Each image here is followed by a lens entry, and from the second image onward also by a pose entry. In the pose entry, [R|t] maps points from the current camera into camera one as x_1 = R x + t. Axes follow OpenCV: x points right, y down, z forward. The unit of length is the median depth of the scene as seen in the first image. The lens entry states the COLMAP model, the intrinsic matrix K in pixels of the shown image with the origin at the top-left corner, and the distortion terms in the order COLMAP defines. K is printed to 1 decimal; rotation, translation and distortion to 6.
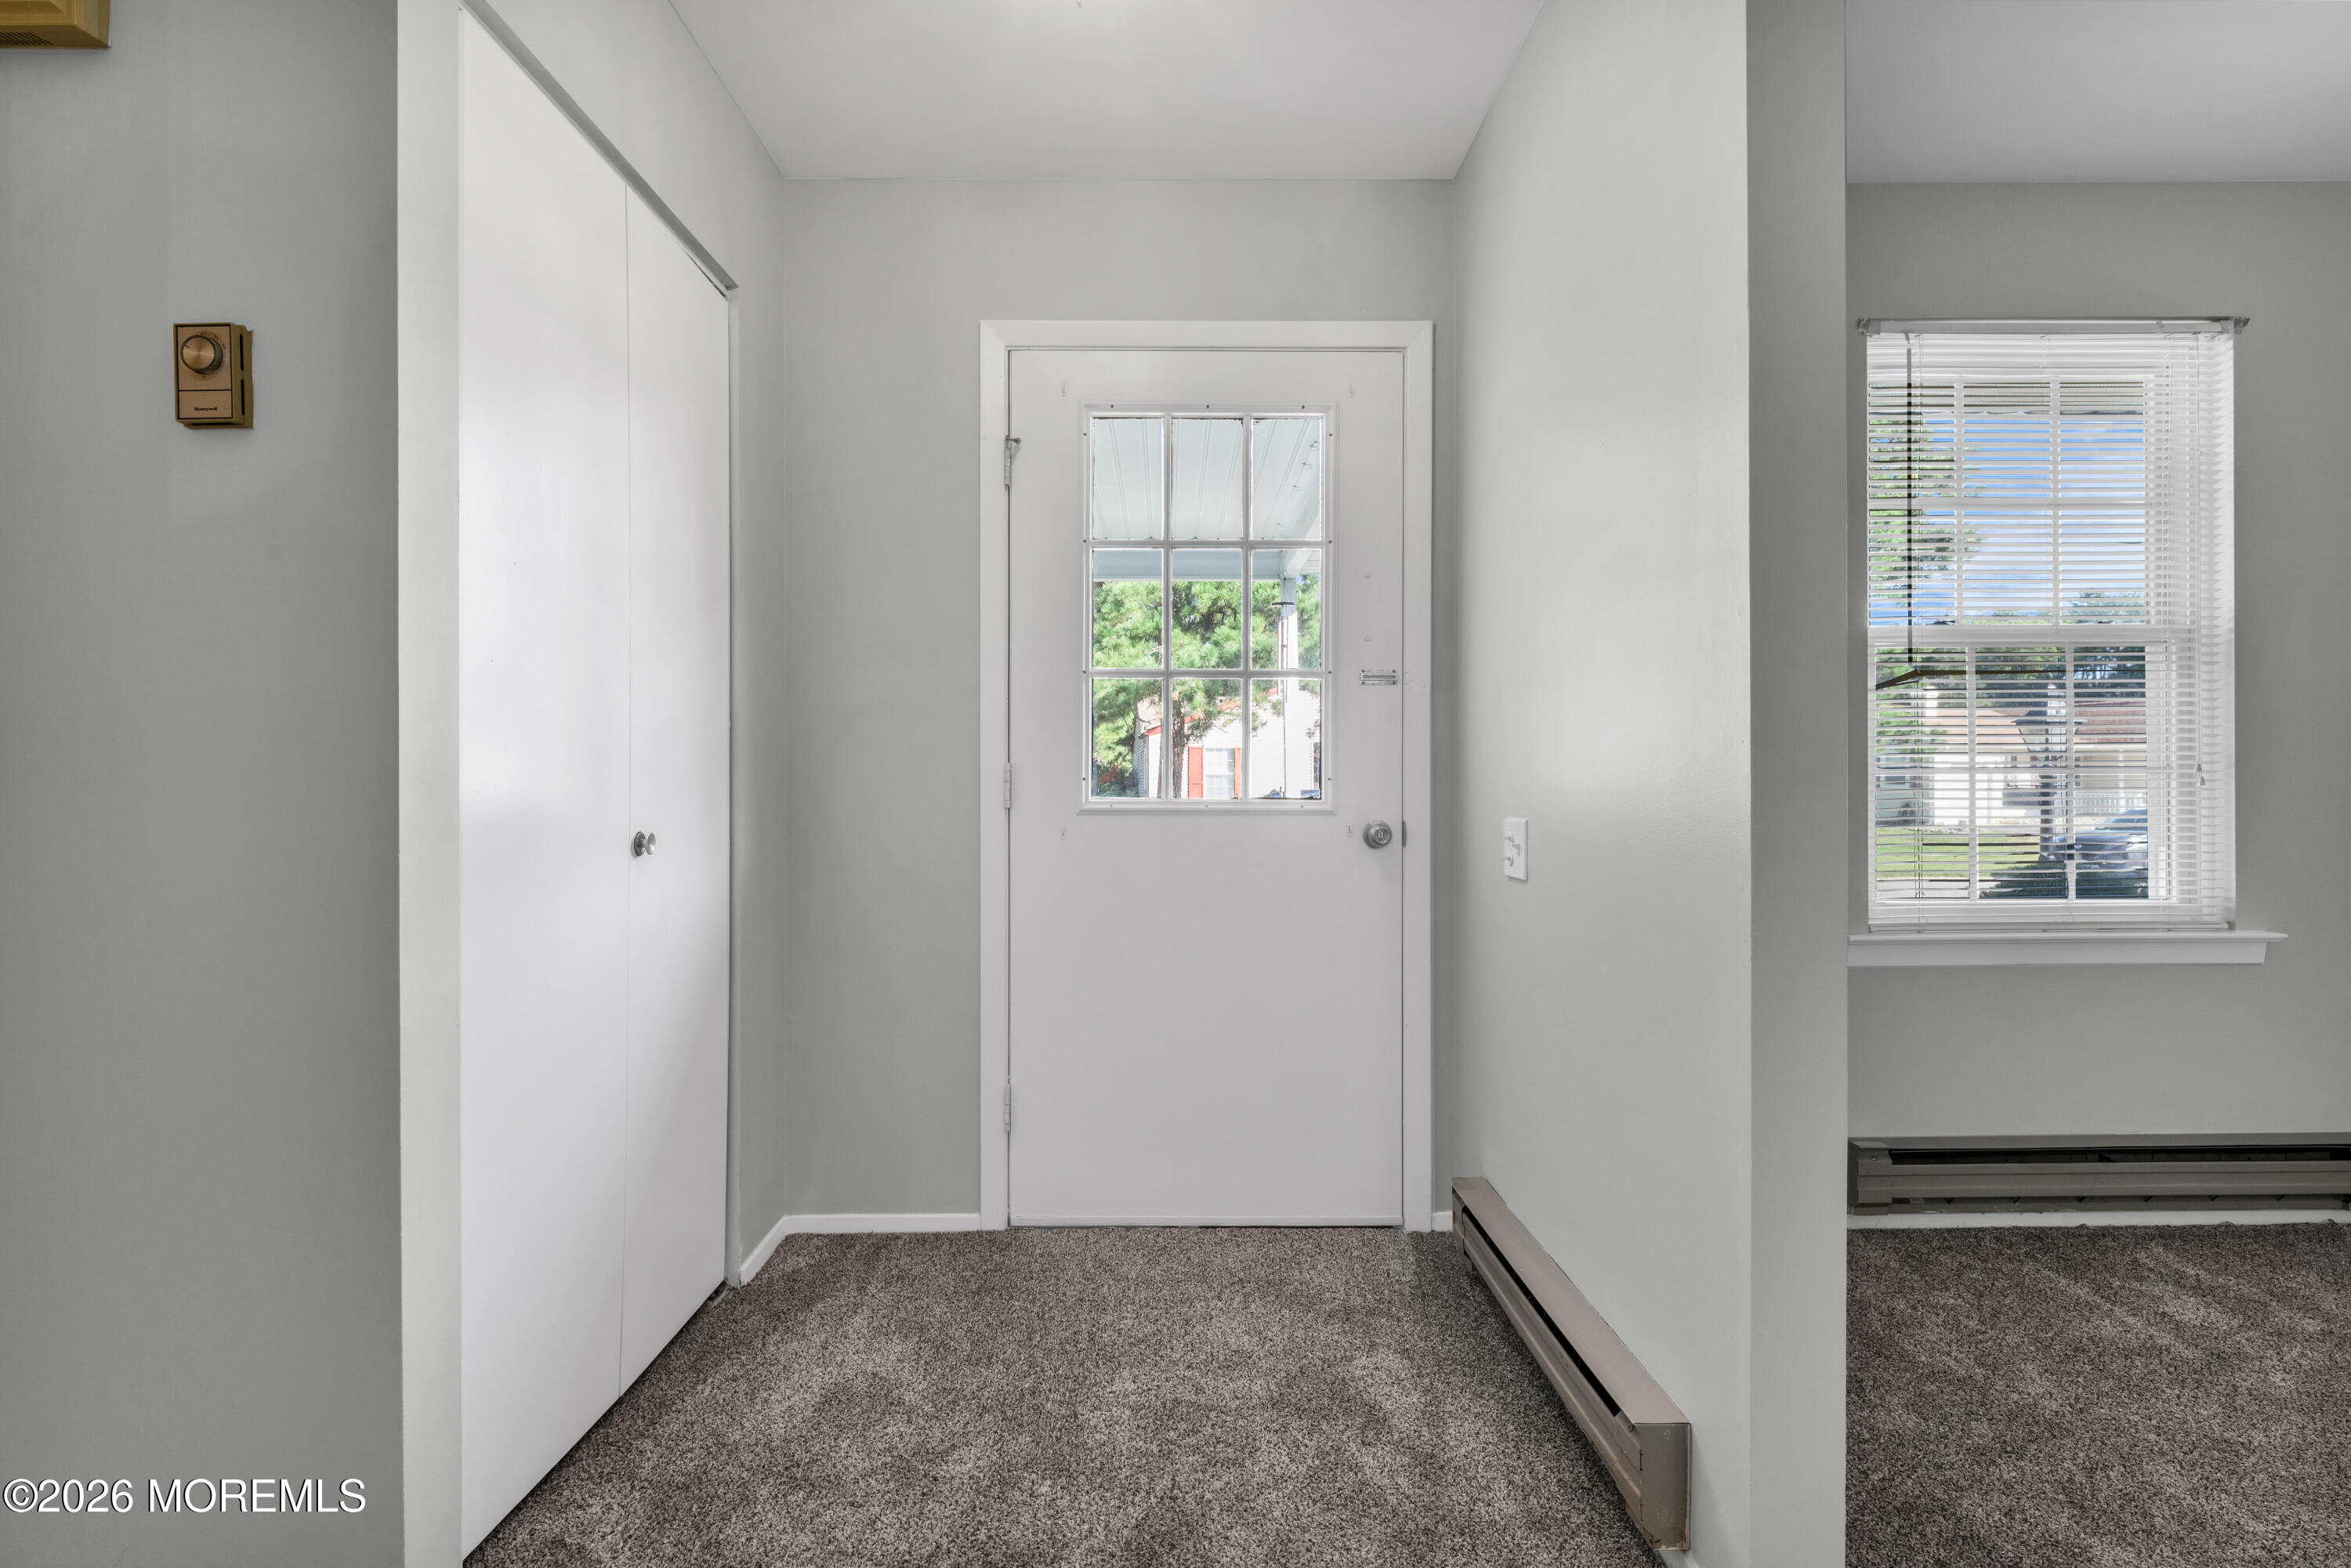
lens RADIAL K [[1145.1, 0, 1163.3], [0, 1145.1, 784.3], [0, 0, 1]] dist [-0.003172, 0.000428]
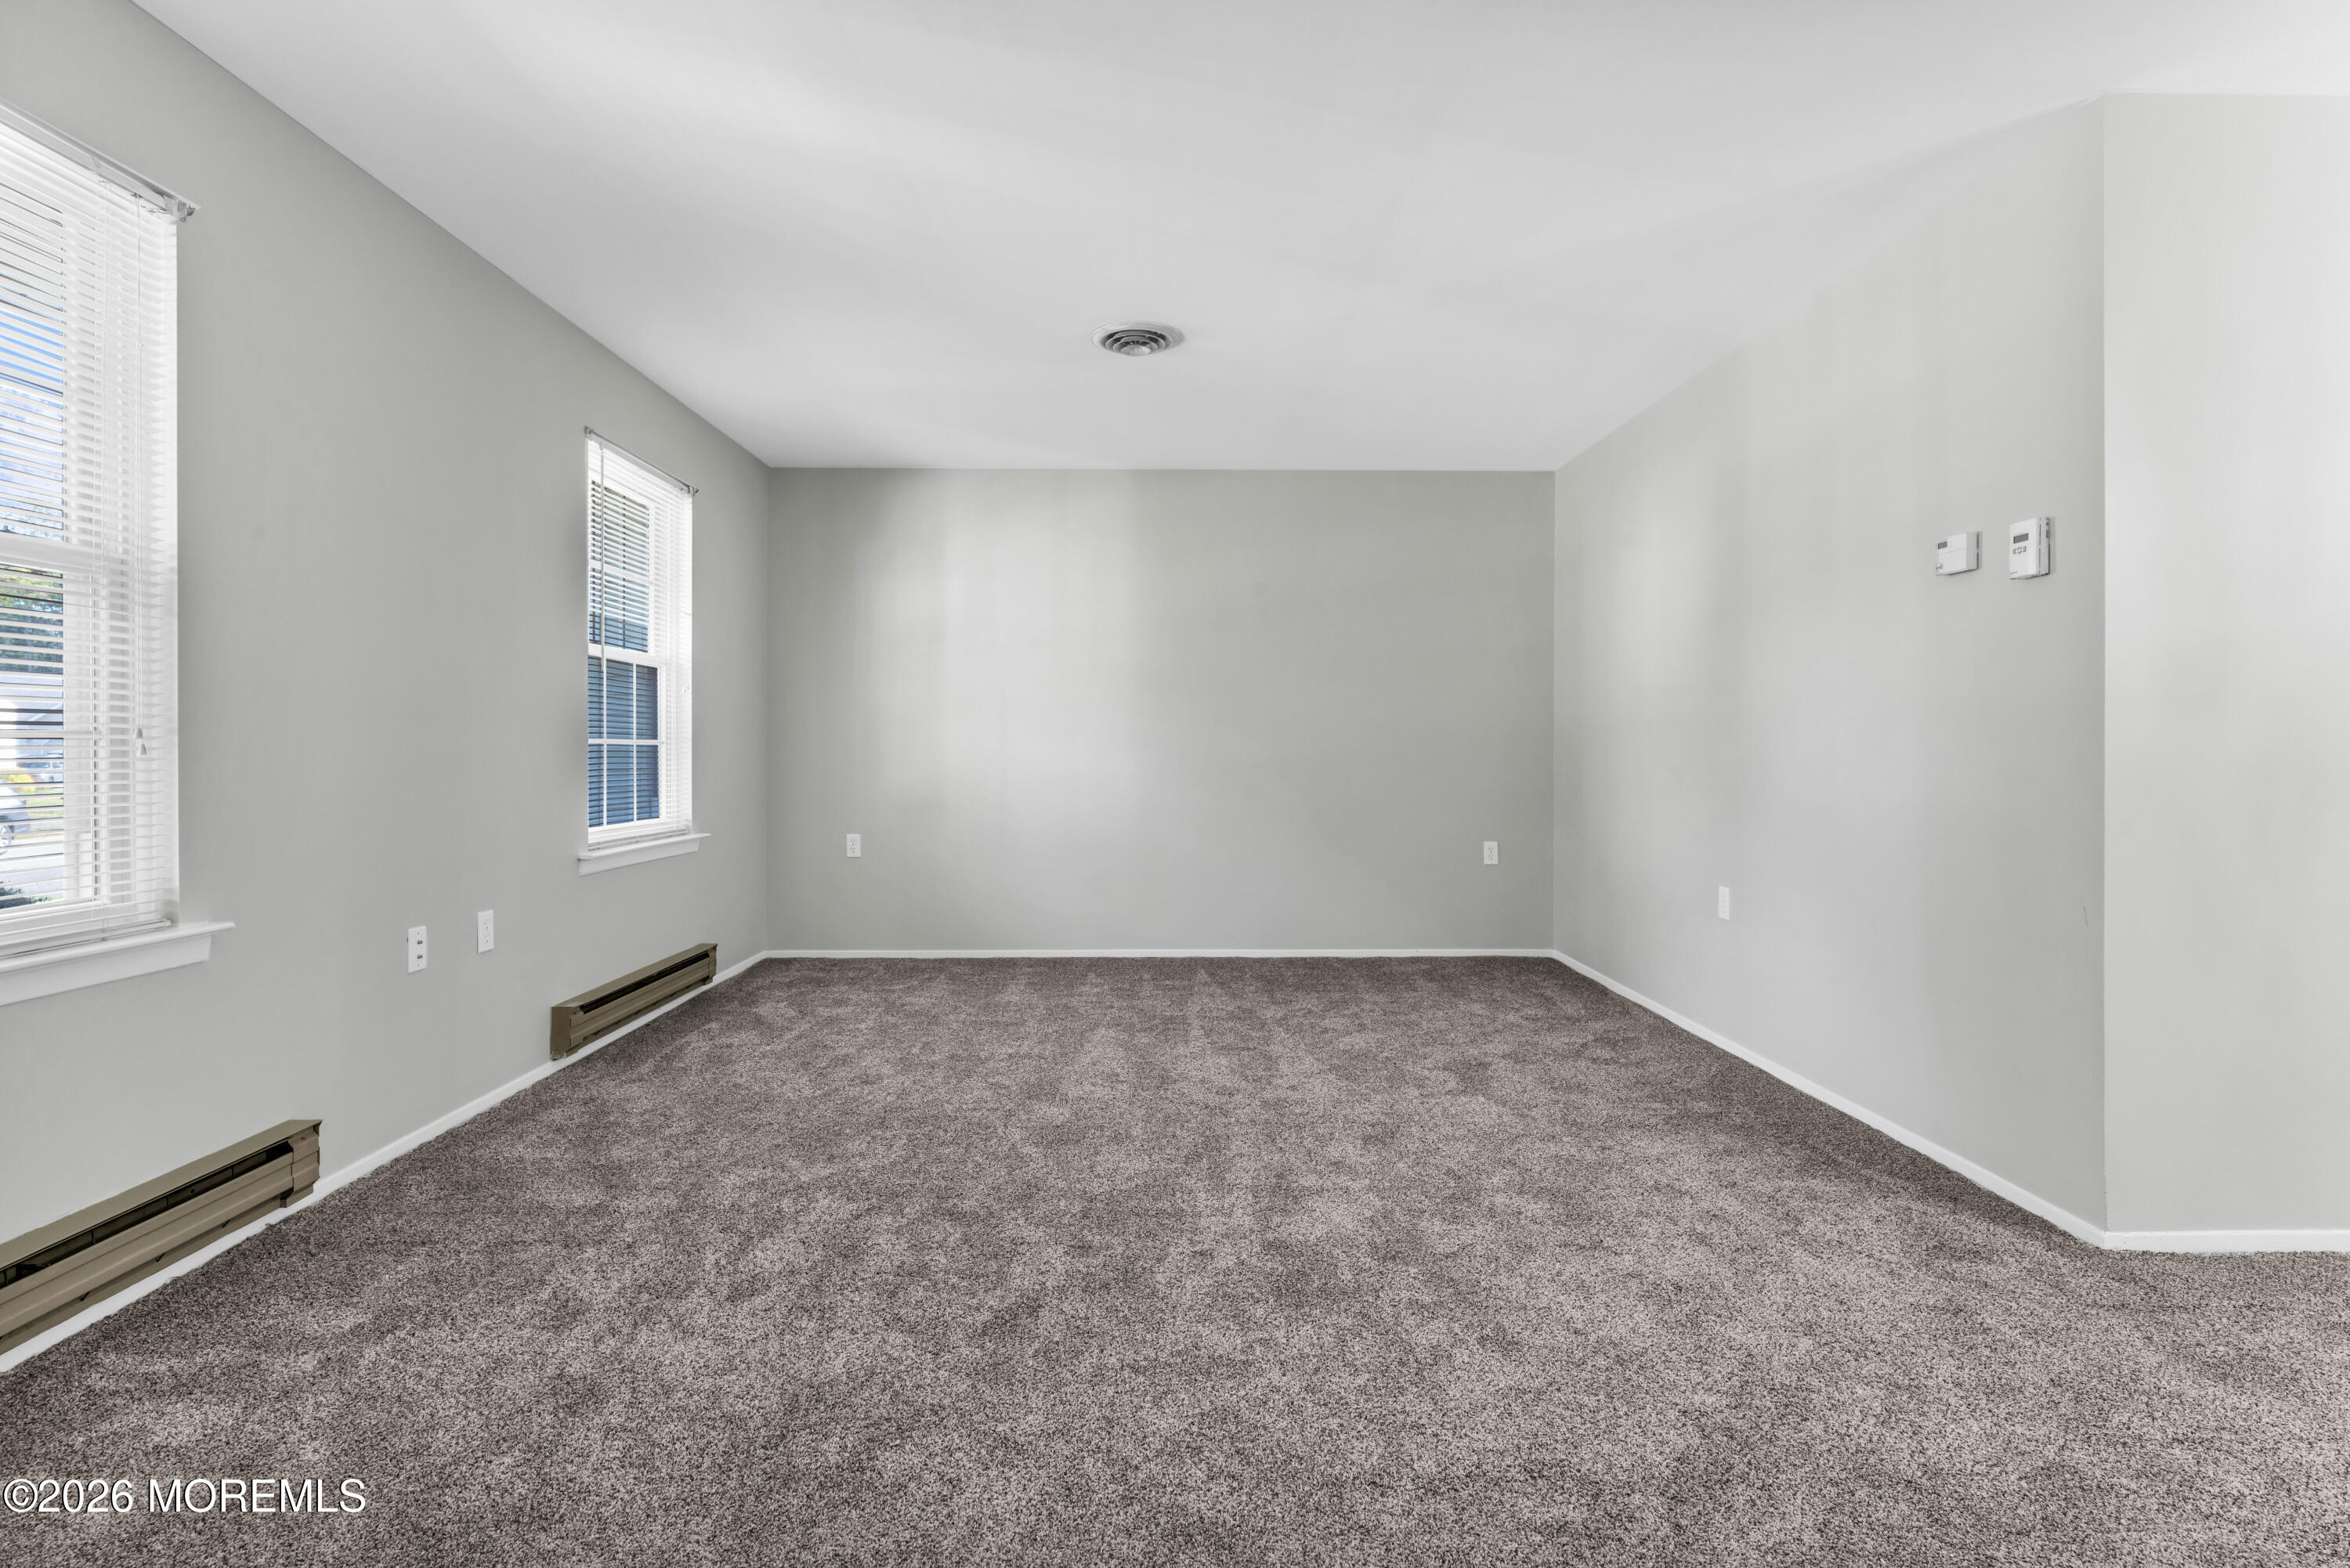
lens RADIAL K [[1144.5, 0, 1179.3], [0, 1144.5, 752.6], [0, 0, 1]] dist [-0.003172, 0.000428]
pose [[-0.007141, -0.000180, 0.999974, 0.092385], [0.000334, 1.000000, 0.000183, -0.000443], [-0.999974, 0.000335, -0.007141, 0.269948]]
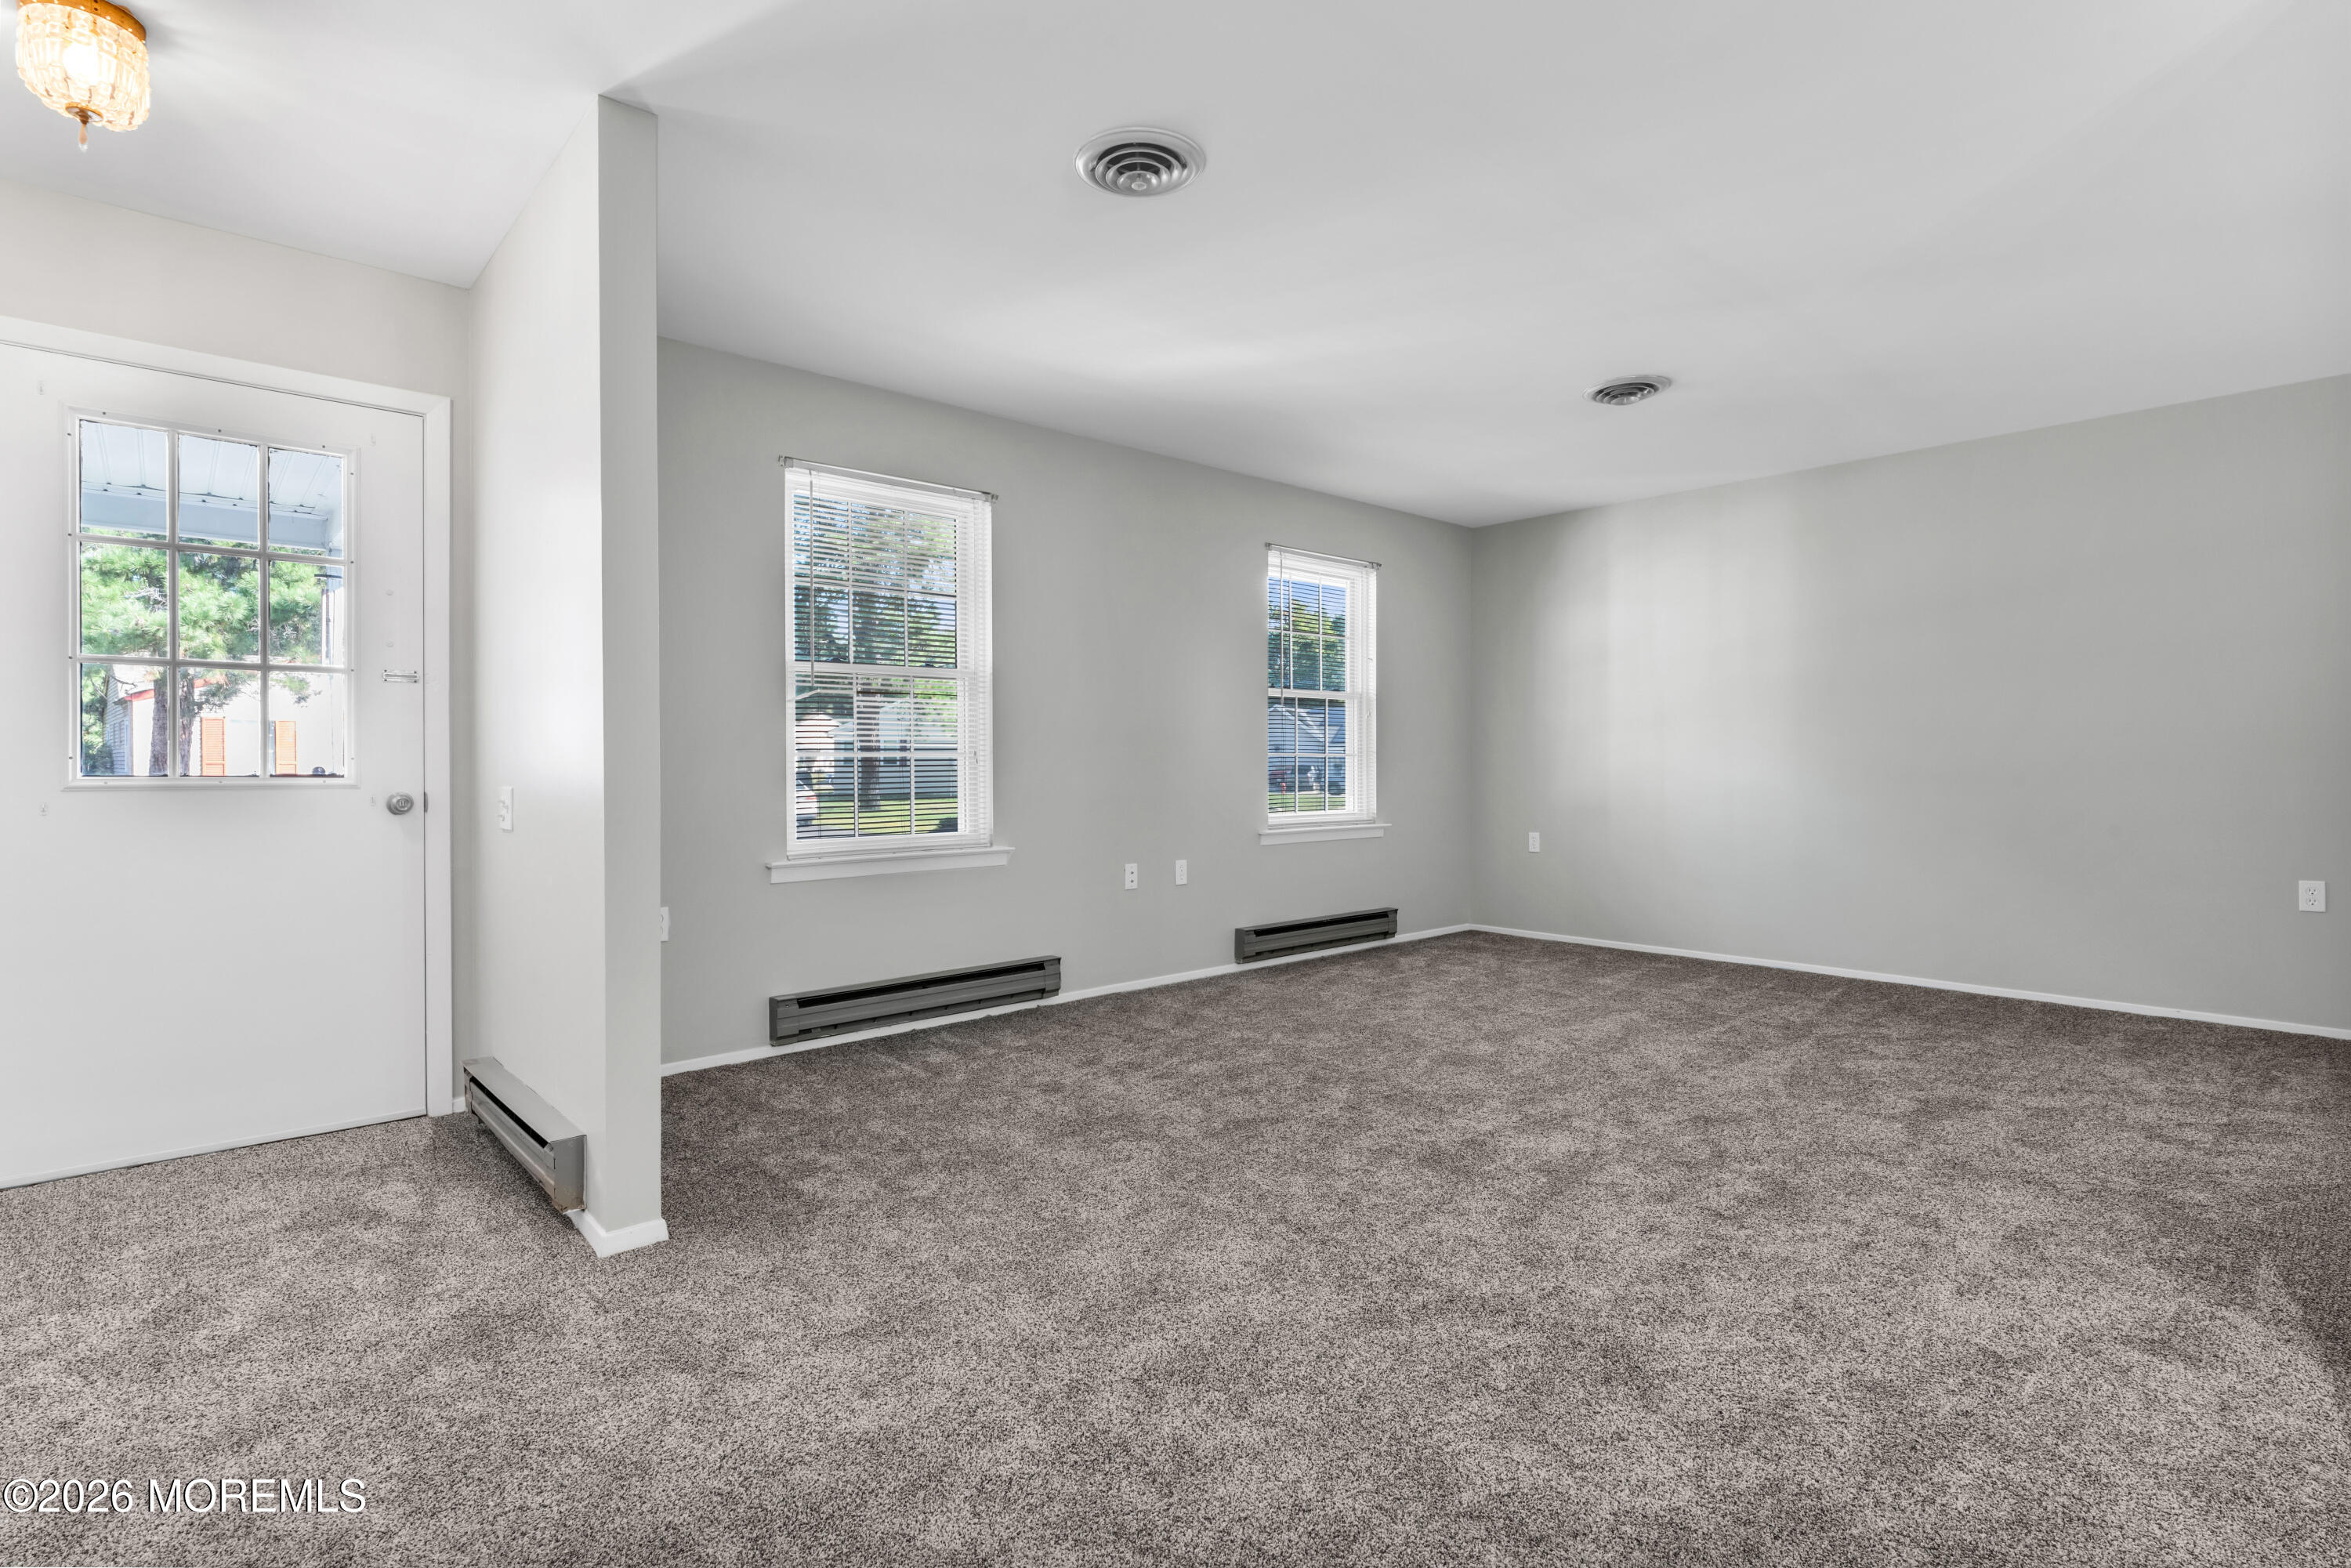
lens RADIAL K [[1145.1, 0, 1184.4], [0, 1145.1, 771.4], [0, 0, 1]] dist [-0.003172, 0.000428]
pose [[0.743455, -0.005393, 0.668765, -0.009546], [0.001103, 0.999976, 0.006838, 0.001300], [-0.668785, -0.004346, 0.743443, -0.495957]]
